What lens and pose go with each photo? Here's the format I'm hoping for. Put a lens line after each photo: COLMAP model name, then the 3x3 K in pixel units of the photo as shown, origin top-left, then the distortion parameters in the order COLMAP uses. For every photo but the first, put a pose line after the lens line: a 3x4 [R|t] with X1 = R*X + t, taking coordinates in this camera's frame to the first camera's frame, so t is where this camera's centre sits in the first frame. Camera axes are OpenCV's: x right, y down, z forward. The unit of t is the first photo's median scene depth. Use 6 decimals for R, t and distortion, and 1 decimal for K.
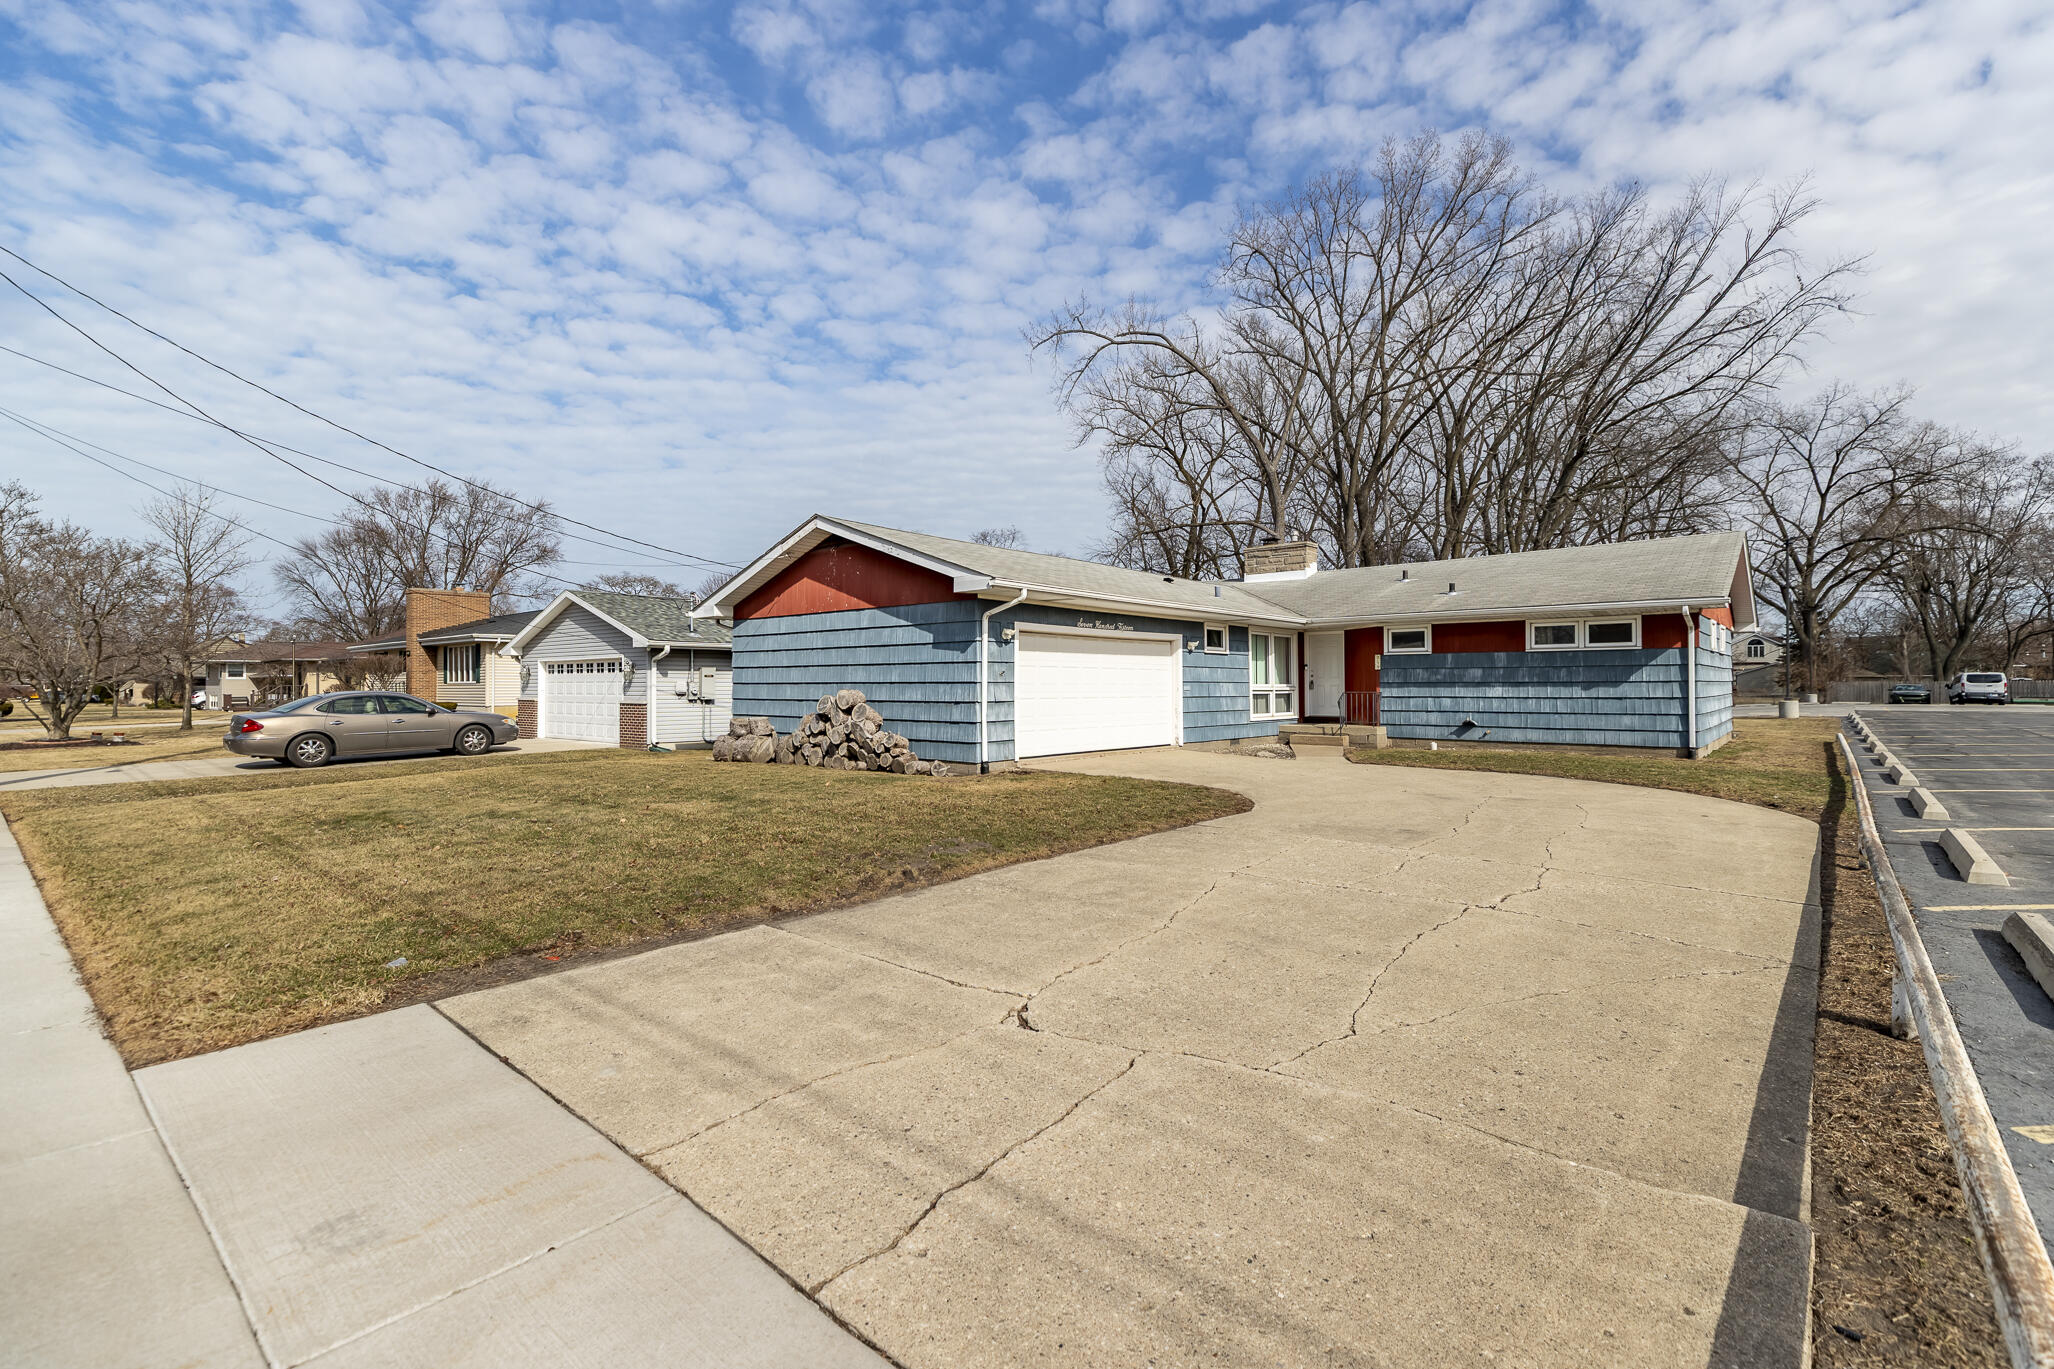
lens RADIAL K [[917.4, 0, 1023.7], [0, 917.4, 680.5], [0, 0, 1]] dist [0.000909, 0.000125]
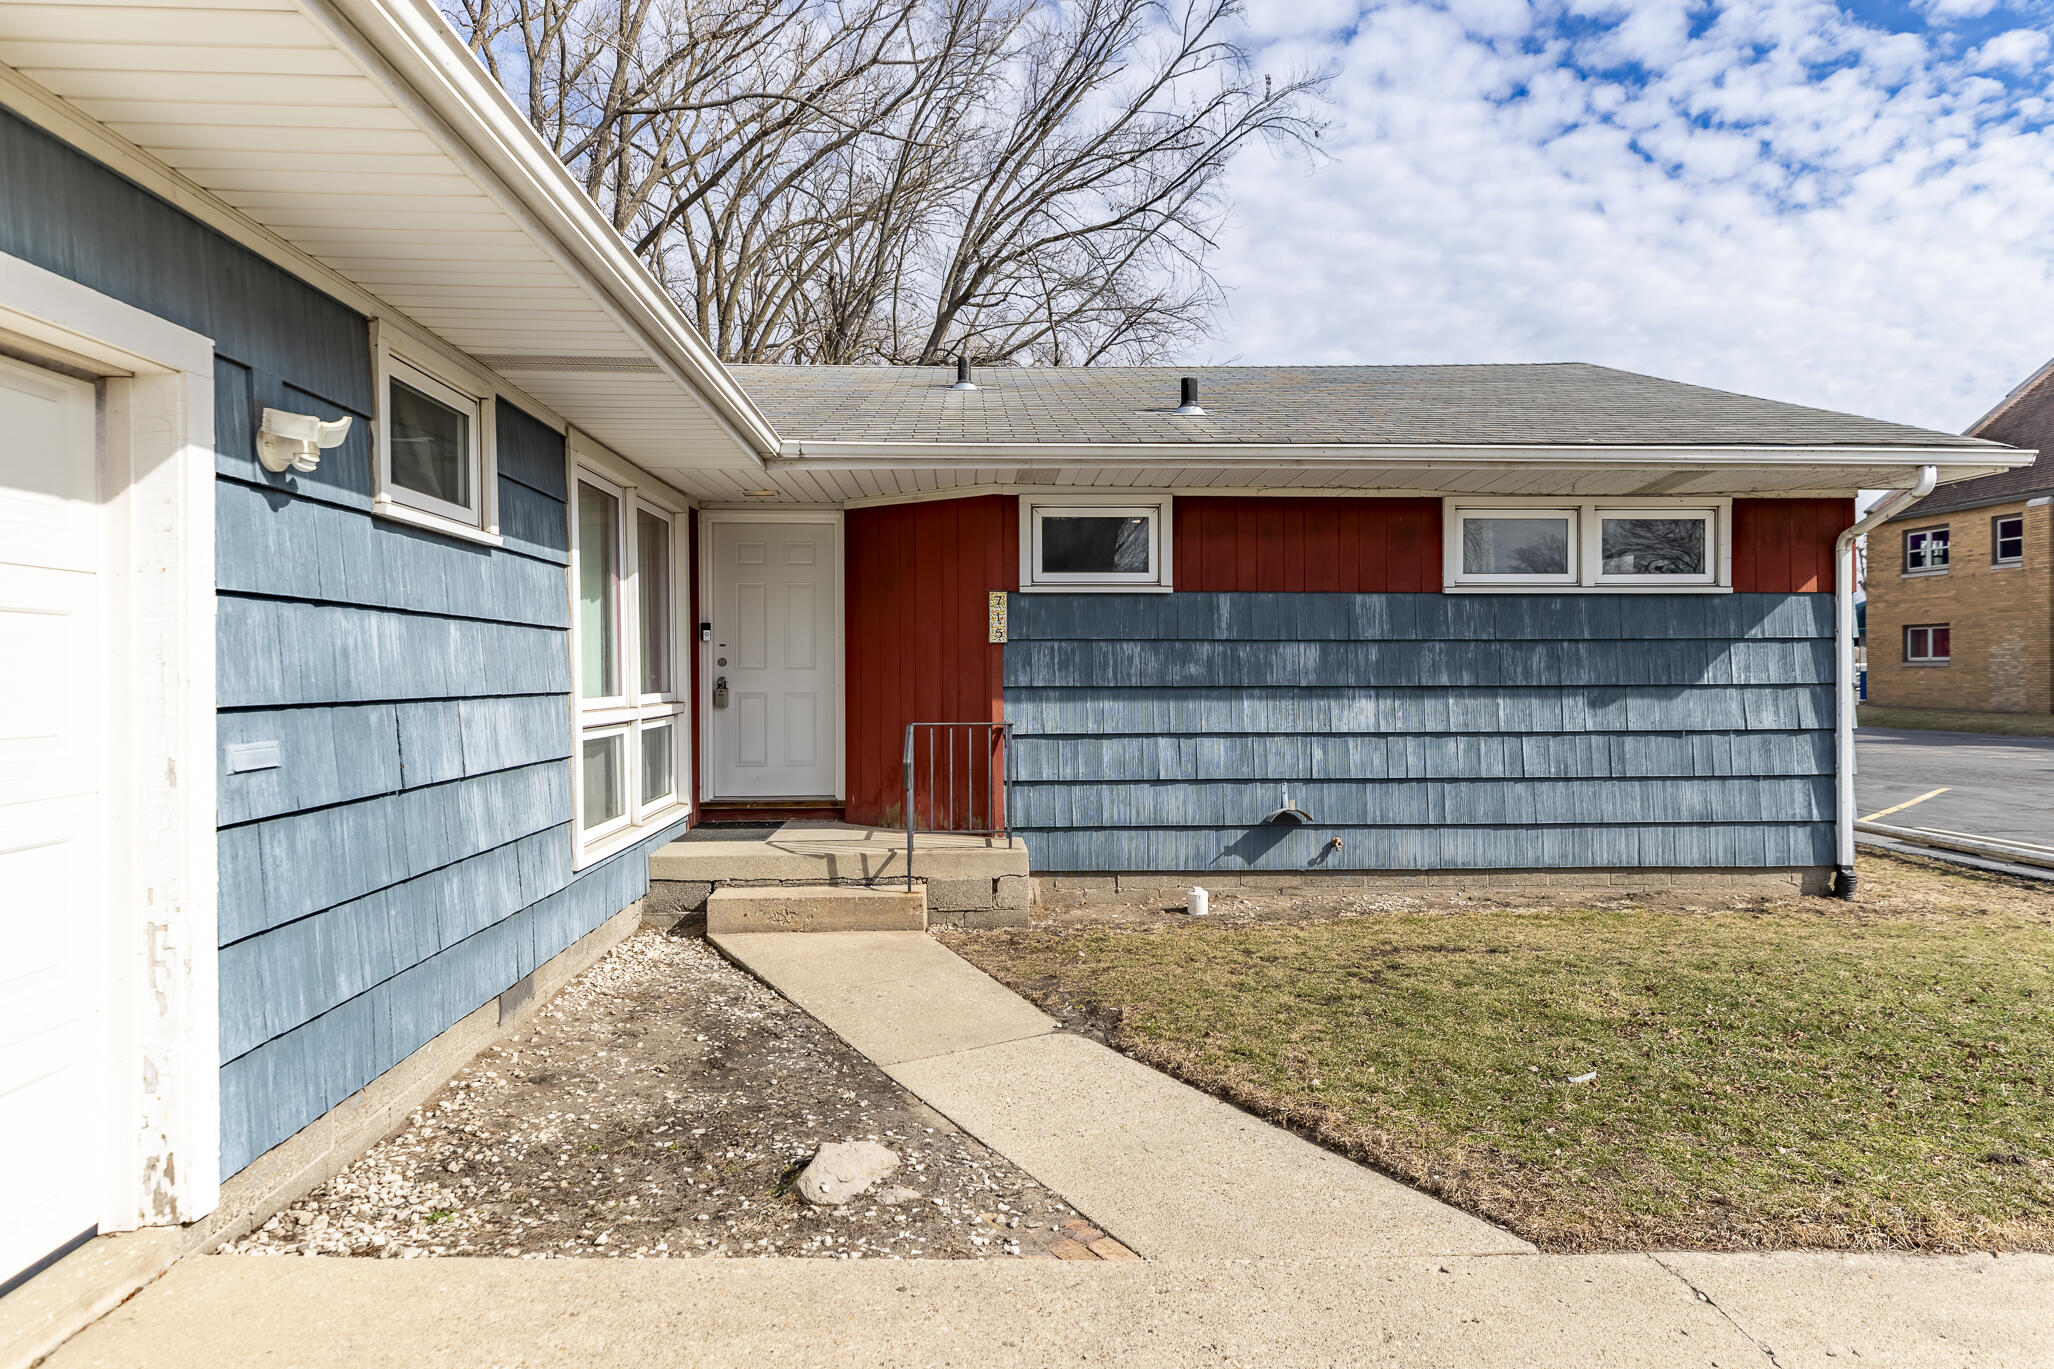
lens RADIAL K [[1238.7, 0, 1025.9], [0, 1238.7, 677.2], [0, 0, 1]] dist [0.008582, -0.000911]
pose [[0.720134, -0.003416, 0.693826, 0.133946], [-0.004427, 0.999945, 0.009518, -0.005101], [-0.693821, -0.009926, 0.720079, 0.794208]]
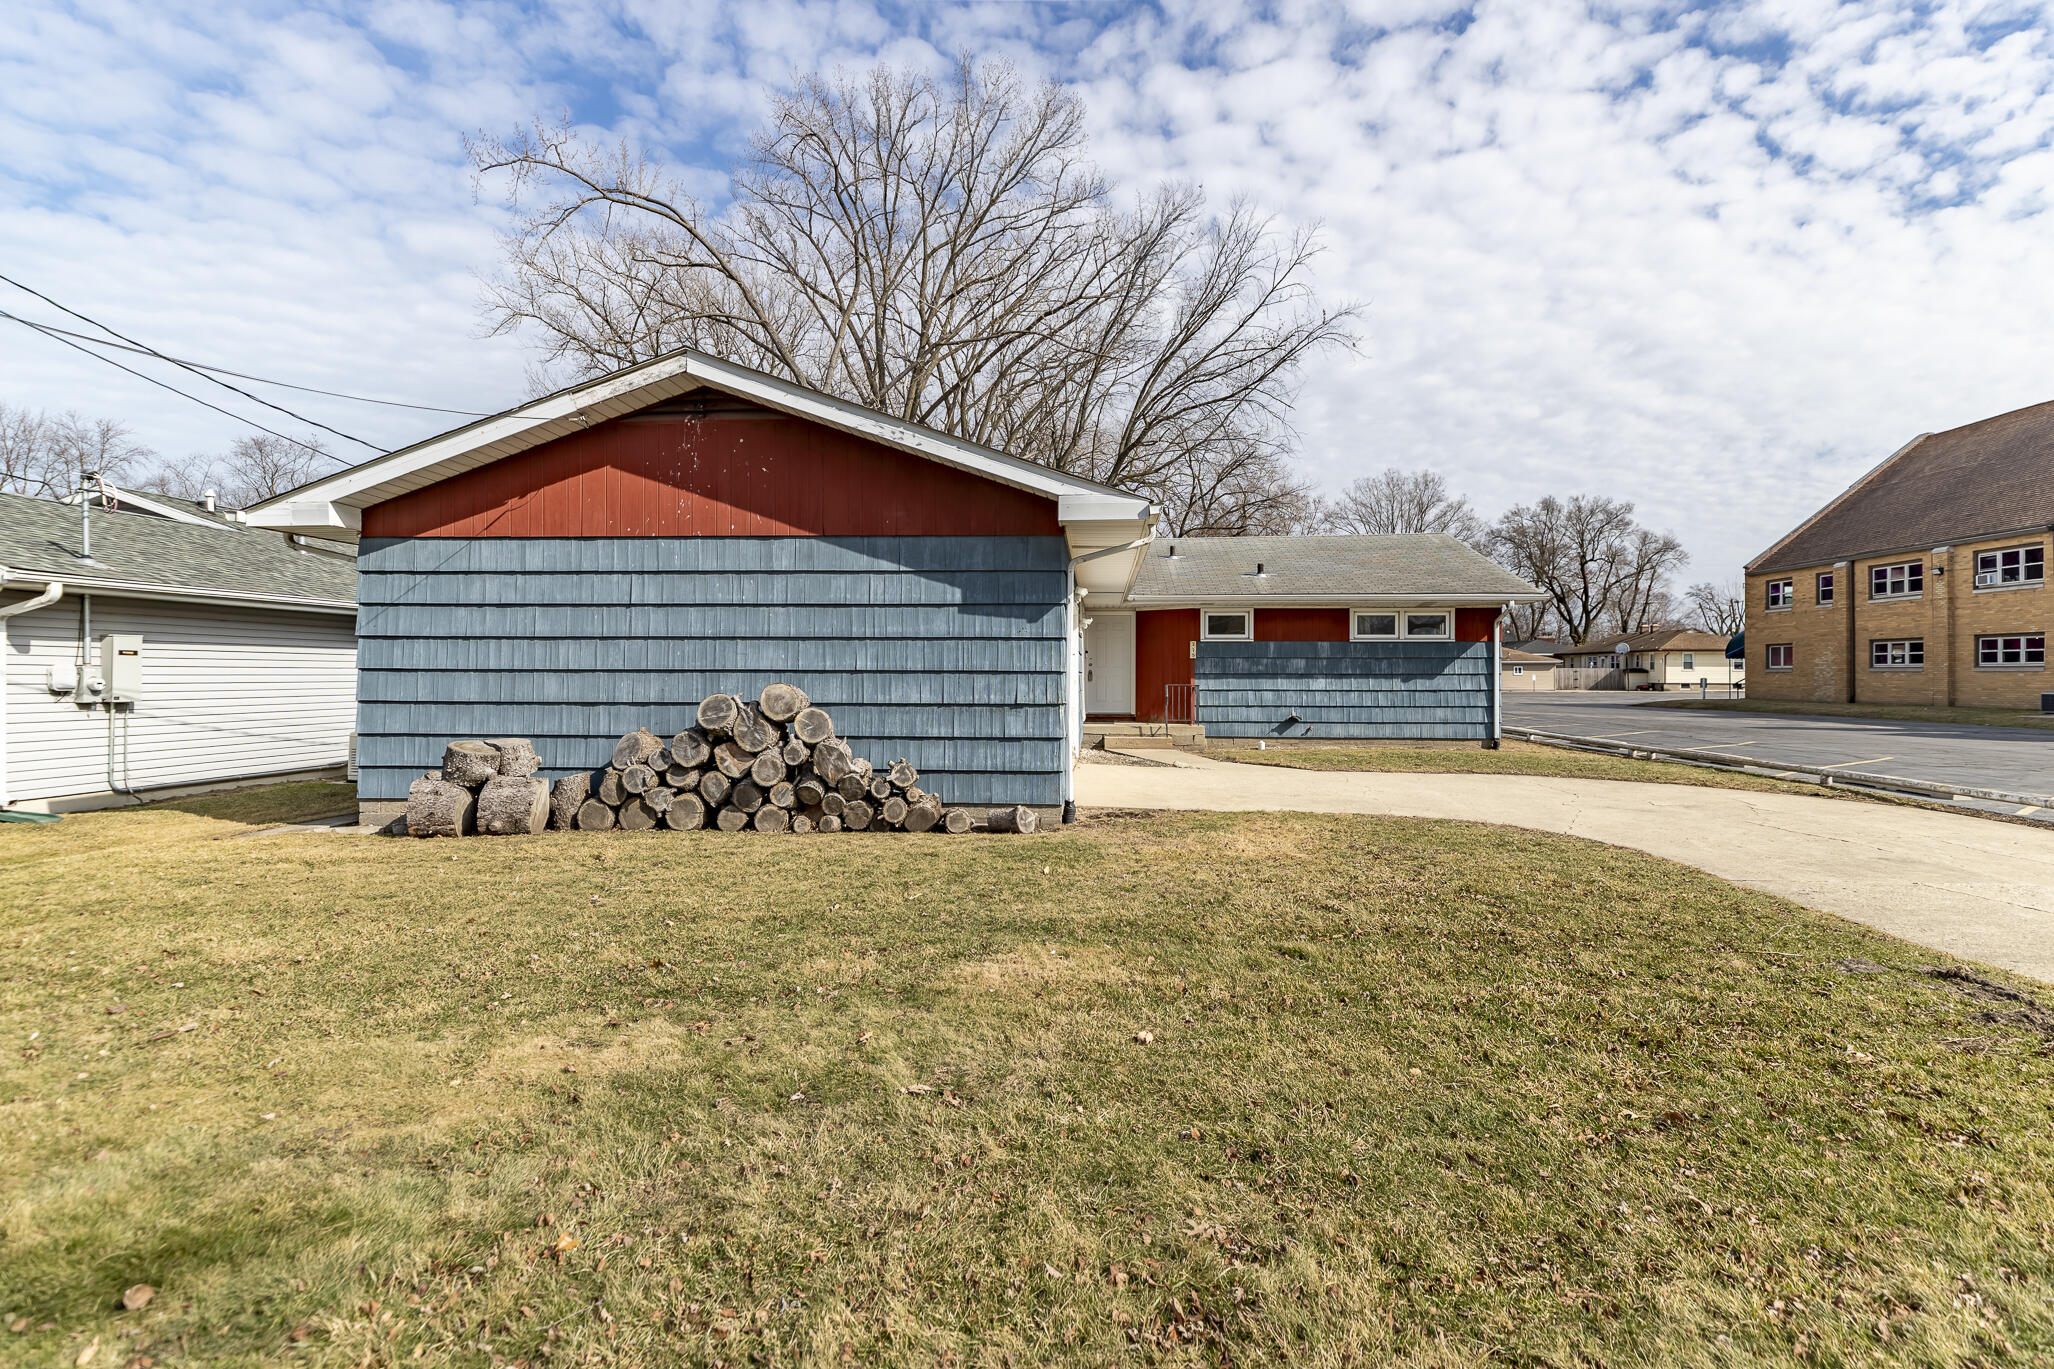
lens RADIAL K [[1044.2, 0, 1031.0], [0, 1044.2, 681.5], [0, 0, 1]] dist [0.005670, -0.000150]
pose [[0.793183, -0.000103, 0.608984, -0.370806], [-0.007713, 0.999918, 0.010214, 0.000919], [-0.608935, -0.012798, 0.793117, 0.351881]]
